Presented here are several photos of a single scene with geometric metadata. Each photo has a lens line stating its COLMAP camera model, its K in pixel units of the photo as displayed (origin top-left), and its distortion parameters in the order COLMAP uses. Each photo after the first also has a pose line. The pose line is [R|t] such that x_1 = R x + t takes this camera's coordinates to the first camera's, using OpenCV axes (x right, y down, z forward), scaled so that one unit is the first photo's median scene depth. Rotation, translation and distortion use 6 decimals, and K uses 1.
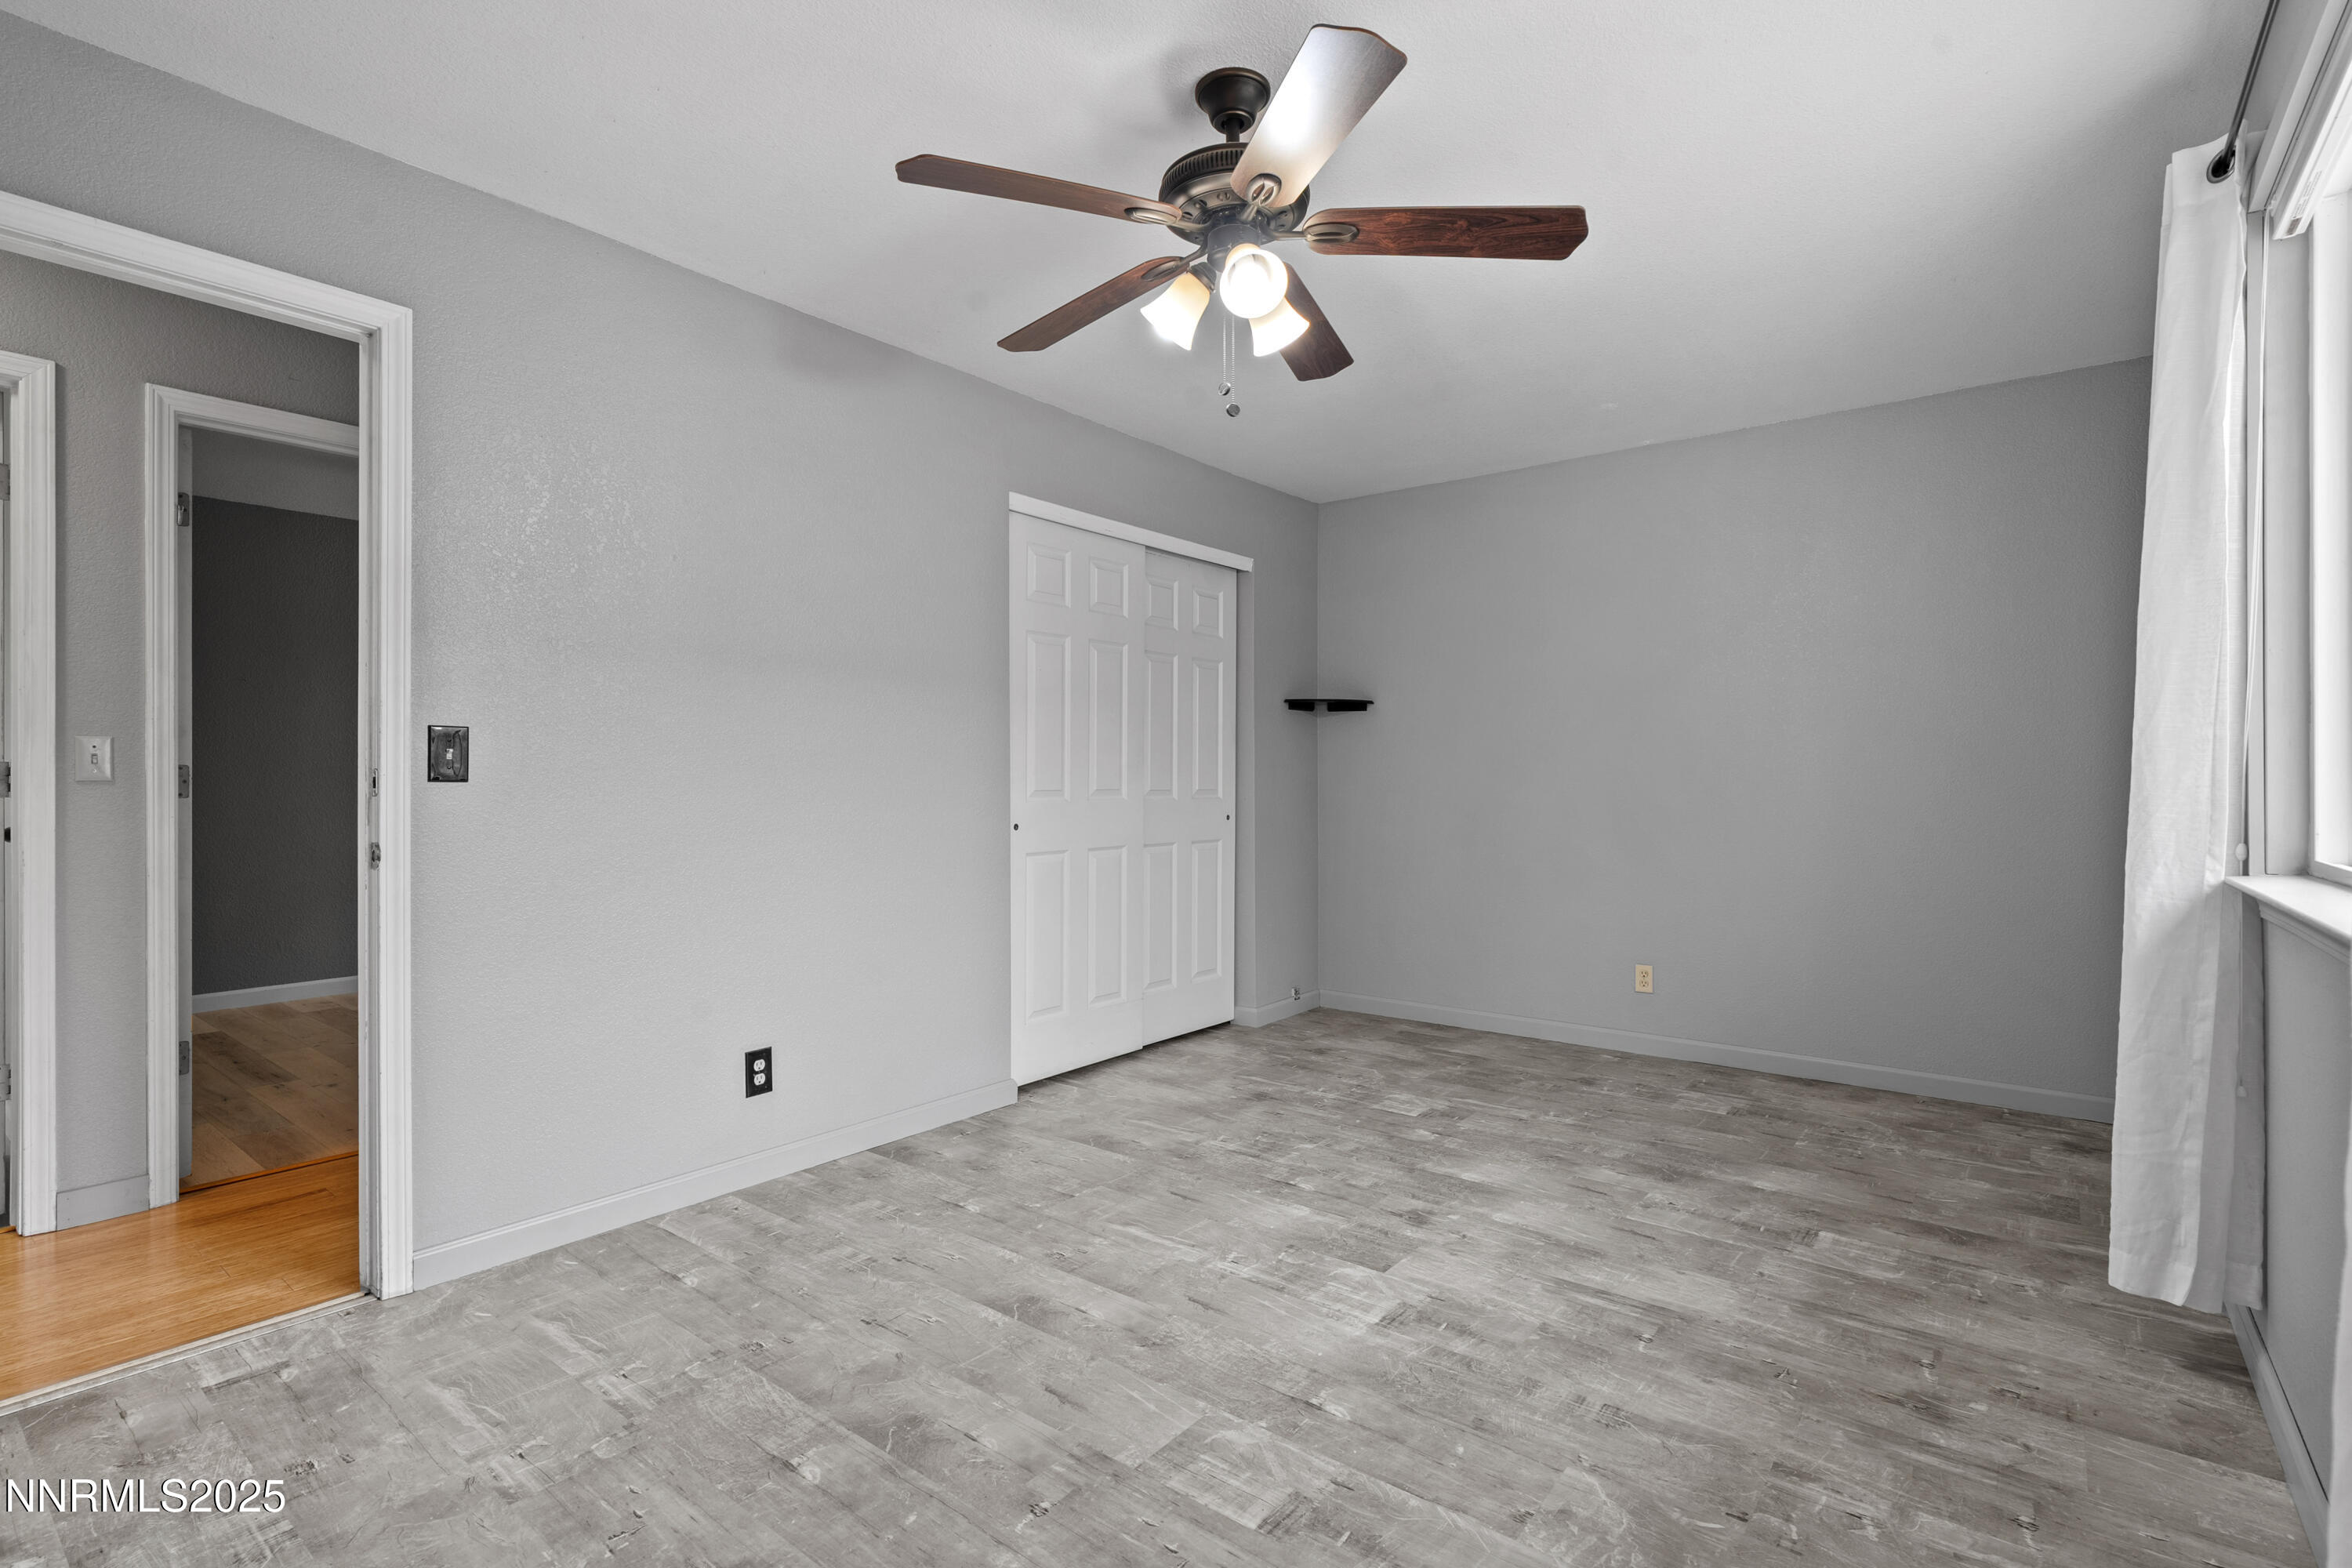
lens RADIAL K [[1114.8, 0, 1161.7], [0, 1114.8, 783.6], [0, 0, 1]] dist [-0.004613, 0.002694]
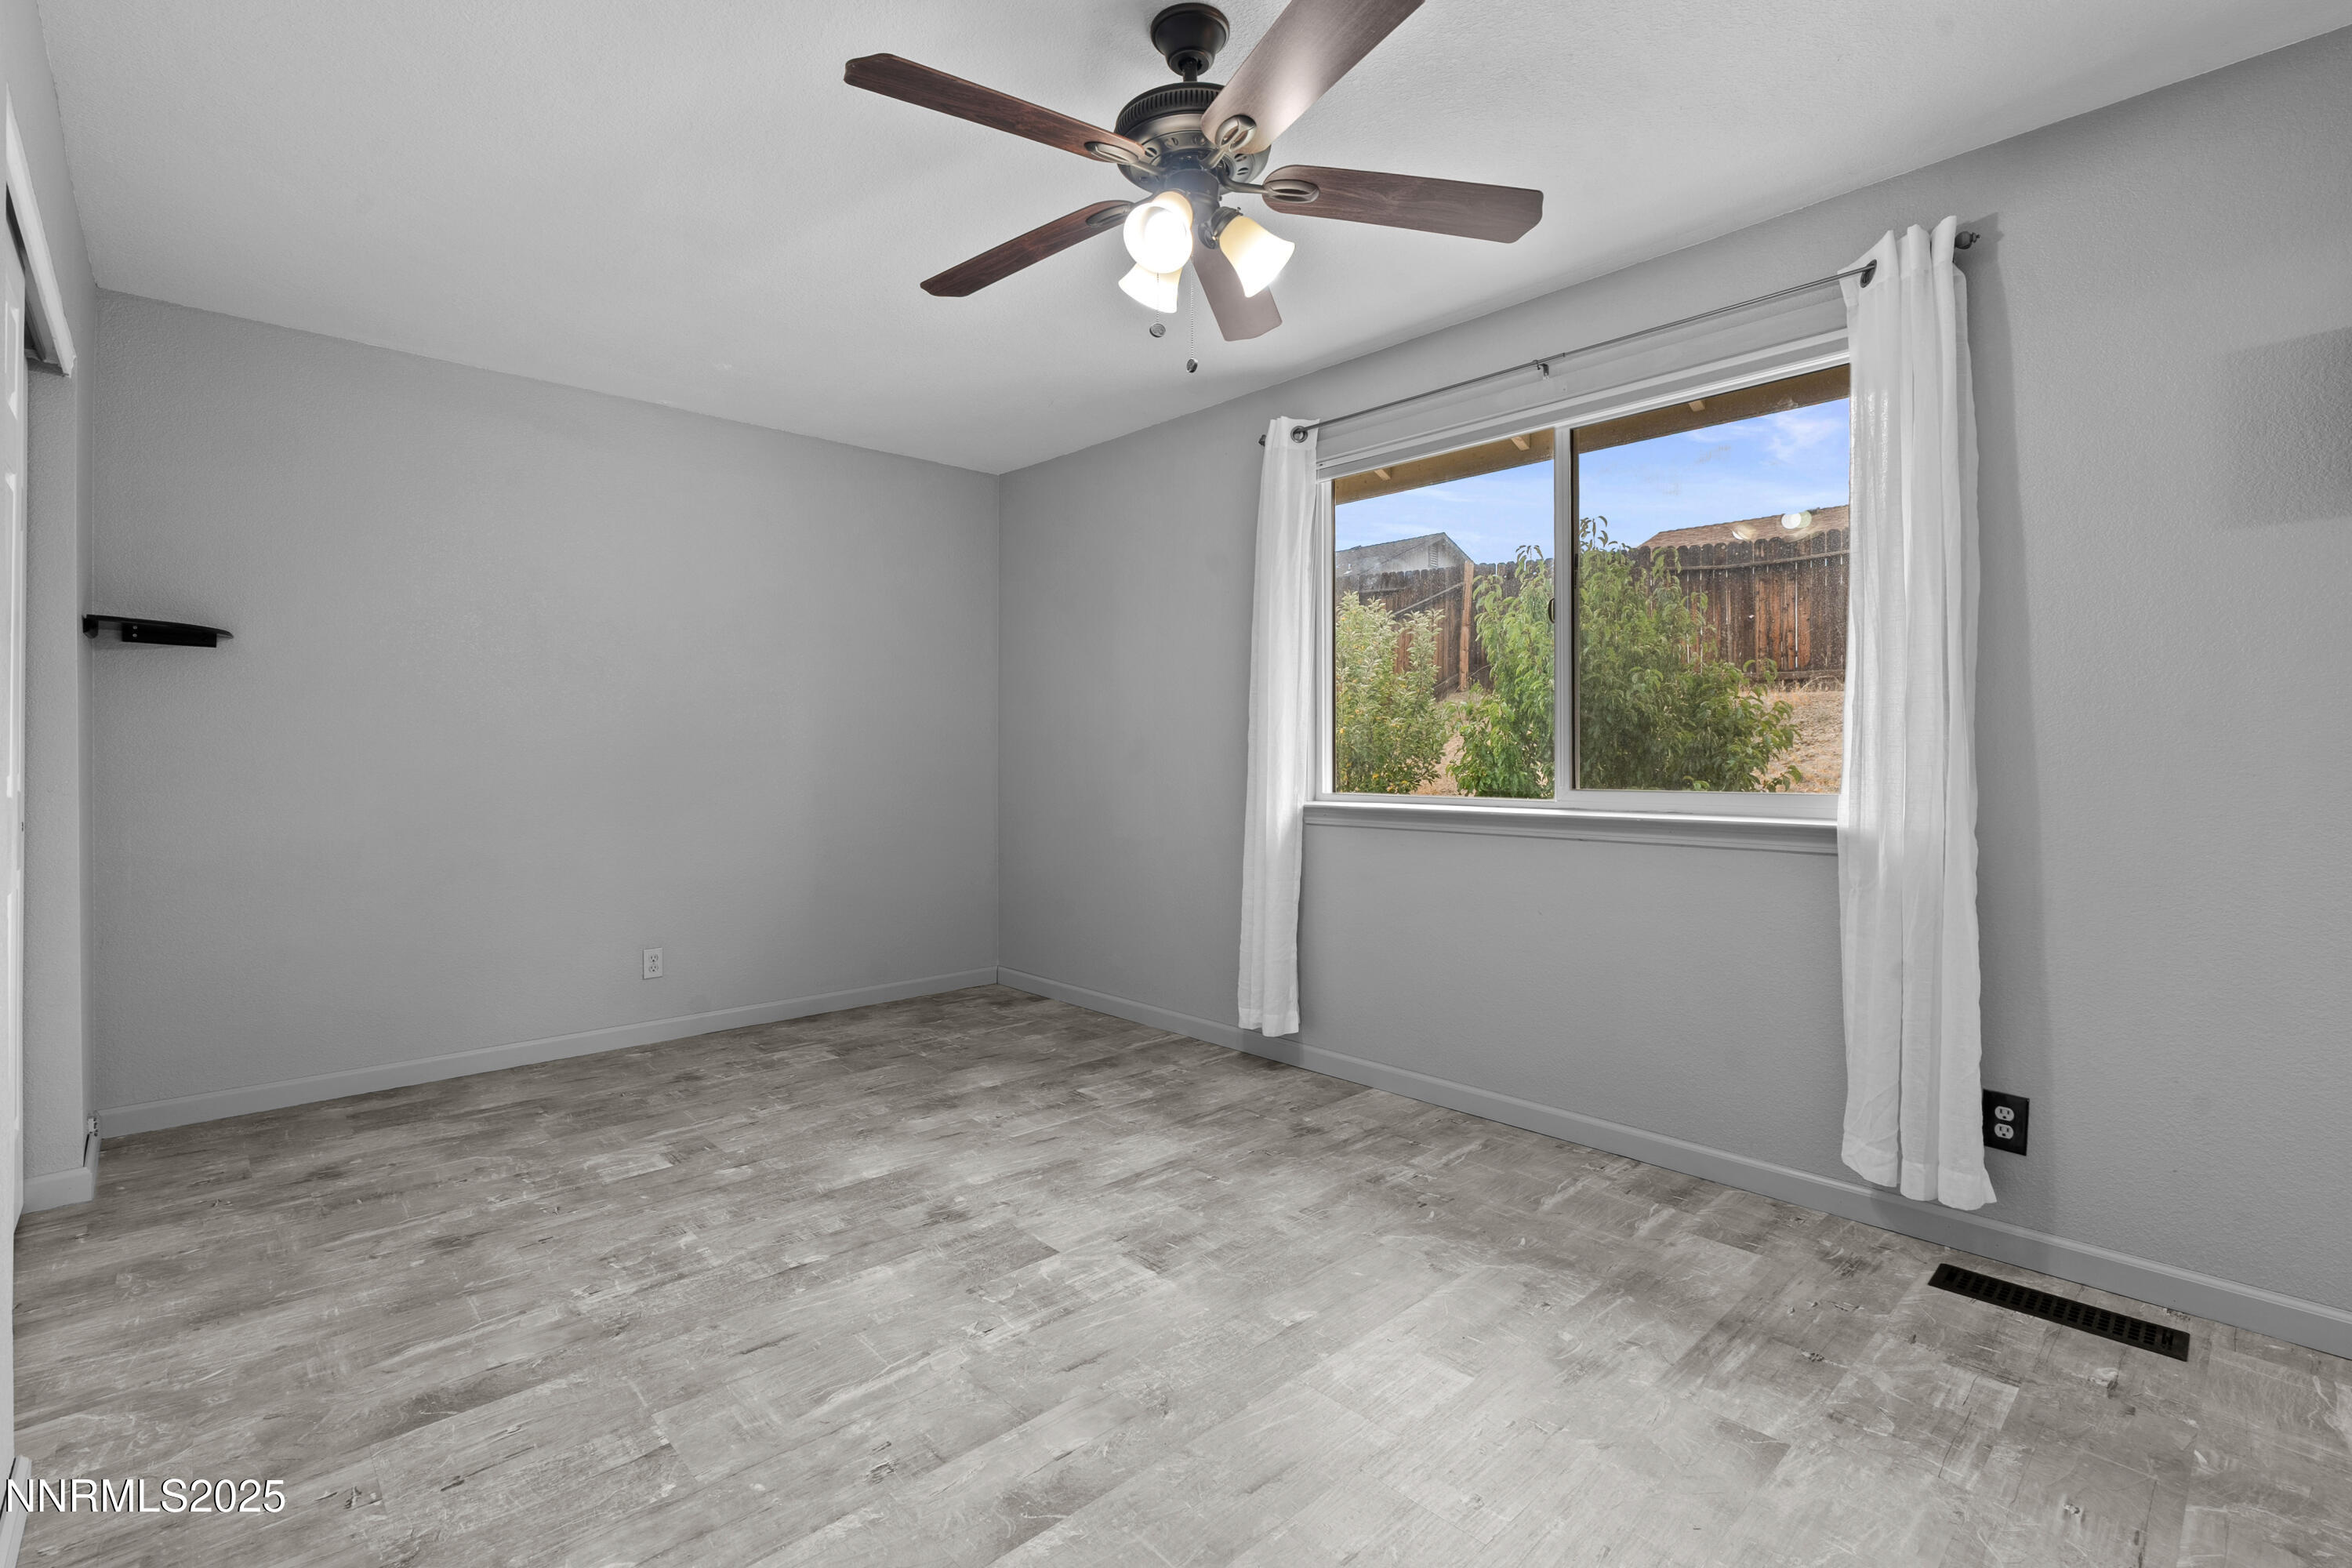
lens RADIAL K [[1062.4, 0, 1190.8], [0, 1062.4, 753.5], [0, 0, 1]] dist [-0.006891, 0.001849]
pose [[0.131564, -0.000921, 0.991307, -0.658072], [0.003571, 0.999994, 0.000455, -0.003796], [-0.991301, 0.003480, 0.131567, 0.694176]]
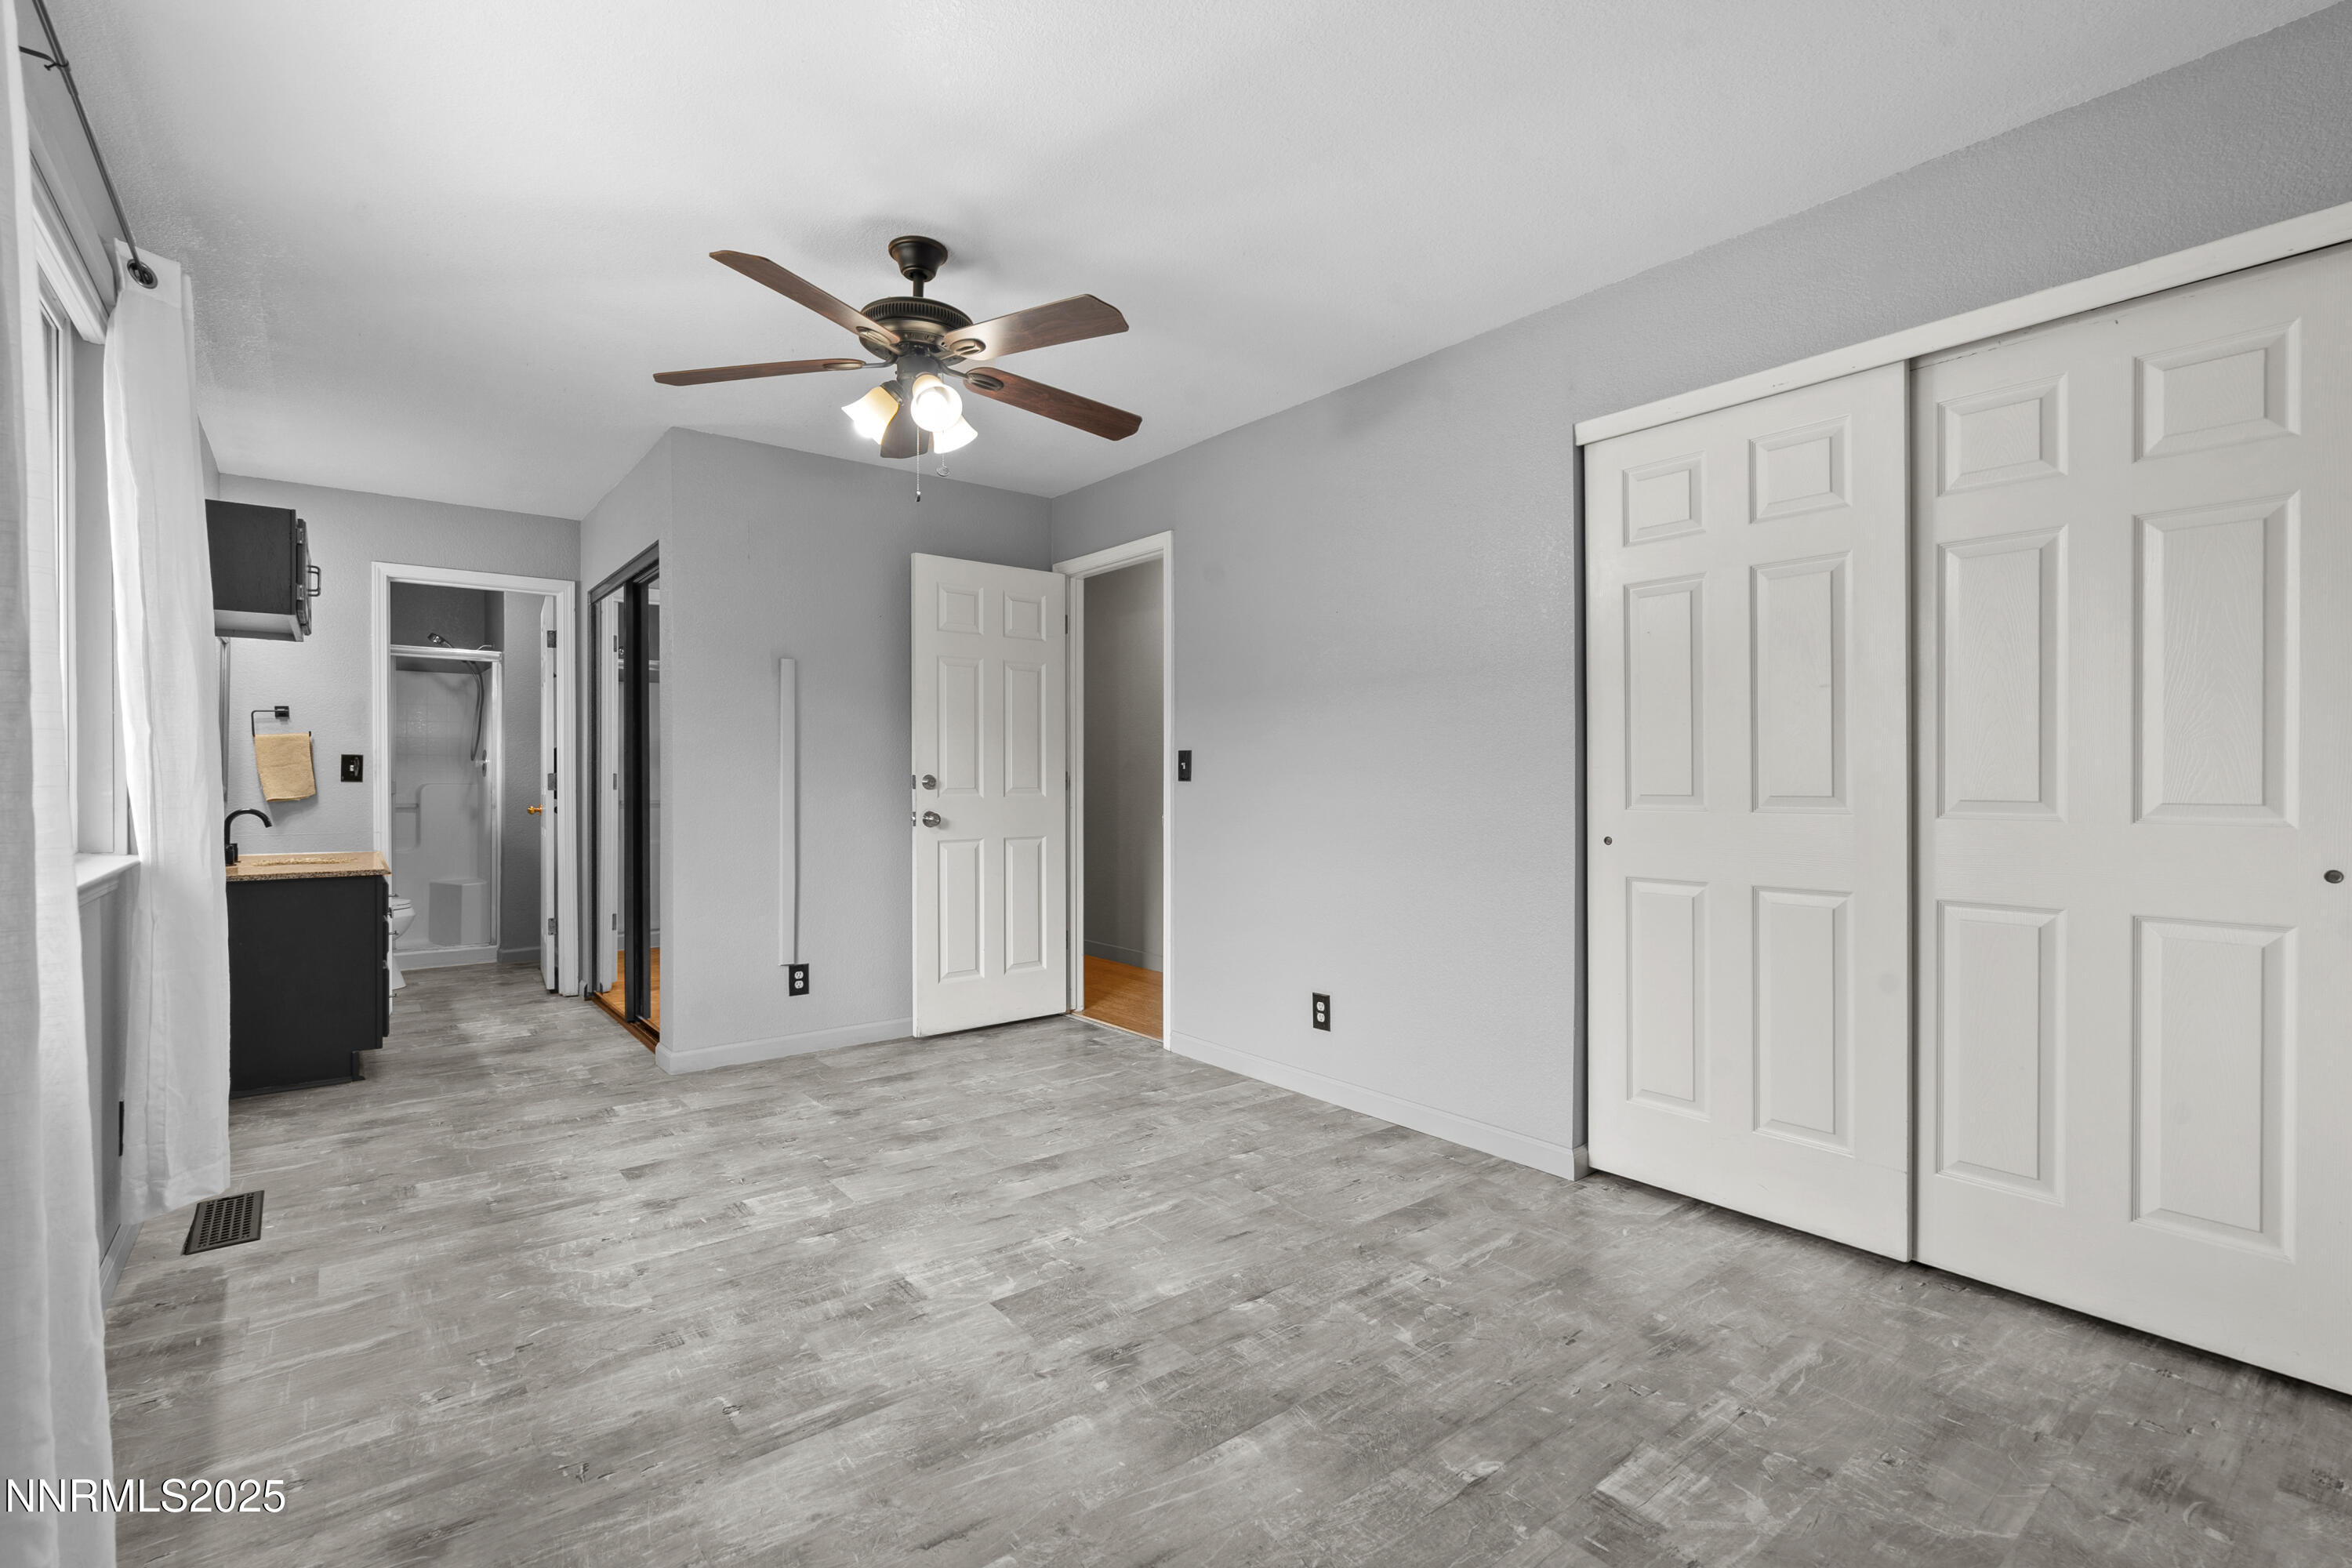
lens RADIAL K [[1062.4, 0, 1164.4], [0, 1062.4, 783.6], [0, 0, 1]] dist [-0.006891, 0.001849]
pose [[-0.234097, 0.002102, -0.972211, 0.946636], [-0.004521, 0.999984, 0.003251, -0.002693], [0.972203, 0.005157, -0.234084, 1.235466]]
